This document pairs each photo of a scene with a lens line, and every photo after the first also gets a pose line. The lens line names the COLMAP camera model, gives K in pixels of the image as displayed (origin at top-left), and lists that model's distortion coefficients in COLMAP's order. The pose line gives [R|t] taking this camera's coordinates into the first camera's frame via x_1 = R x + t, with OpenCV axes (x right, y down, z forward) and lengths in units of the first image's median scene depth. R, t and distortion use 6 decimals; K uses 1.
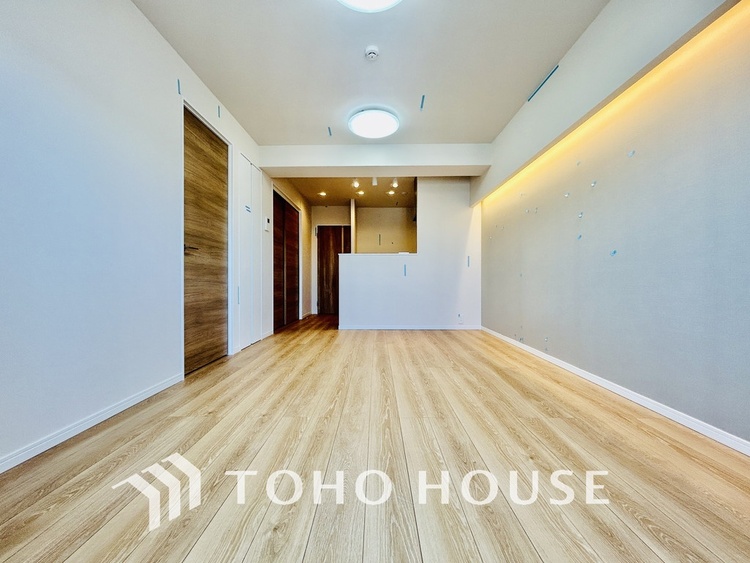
lens RADIAL K [[305.0, 0, 373.8], [0, 305.0, 280.1], [0, 0, 1]] dist [0.000690, -0.000061]
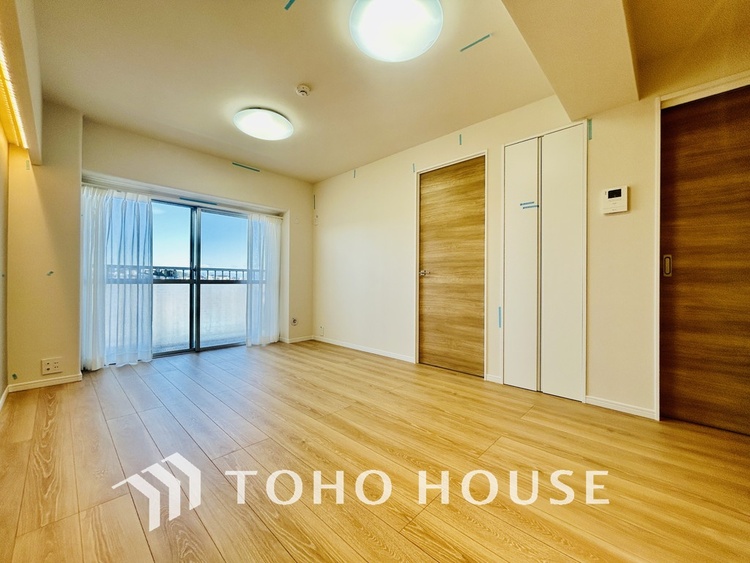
lens RADIAL K [[305.0, 0, 370.0], [0, 305.0, 280.1], [0, 0, 1]] dist [0.000690, -0.000061]
pose [[-0.696785, -0.006180, -0.717253, 0.549536], [-0.001594, 0.999974, -0.007067, -0.060700], [0.717278, -0.003781, -0.696777, 1.760668]]
